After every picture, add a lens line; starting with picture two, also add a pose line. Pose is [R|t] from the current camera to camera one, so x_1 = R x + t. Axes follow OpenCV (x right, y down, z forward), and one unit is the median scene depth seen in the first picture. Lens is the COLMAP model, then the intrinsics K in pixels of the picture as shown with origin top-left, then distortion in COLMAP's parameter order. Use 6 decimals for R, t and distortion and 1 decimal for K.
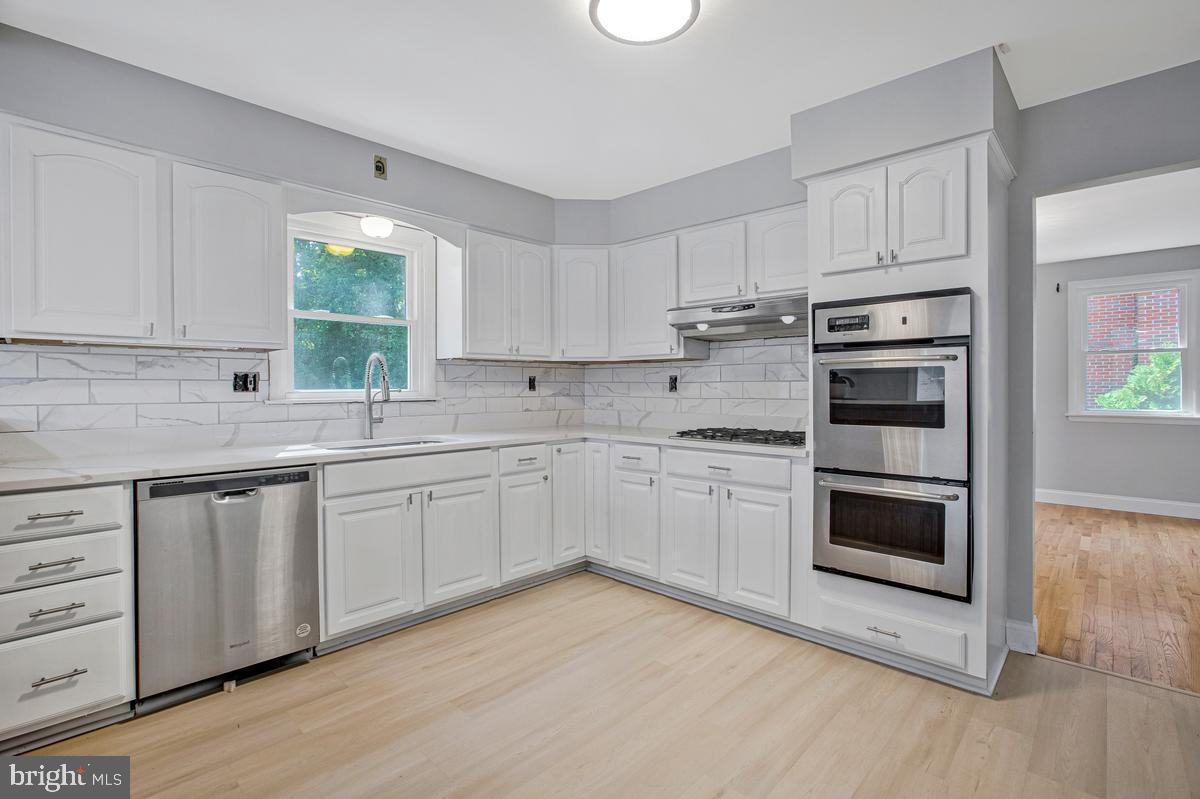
lens RADIAL K [[558.6, 0, 602.7], [0, 558.6, 399.2], [0, 0, 1]] dist [-0.045371, 0.008539]
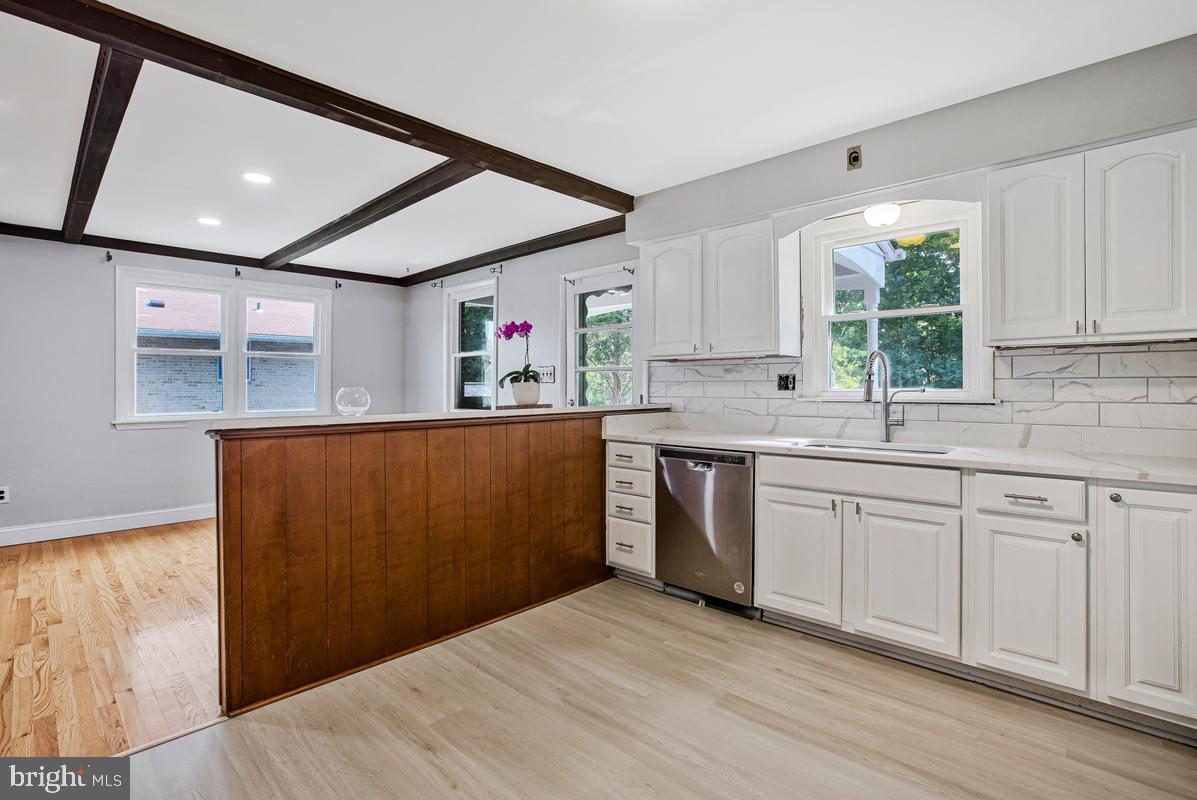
lens RADIAL K [[557.2, 0, 577.2], [0, 557.2, 387.0], [0, 0, 1]] dist [-0.045371, 0.008539]
pose [[-0.015132, 0.003174, -0.999880, 0.695665], [-0.016824, 0.999853, 0.003428, -0.020577], [0.999744, 0.016873, -0.015076, 0.668538]]
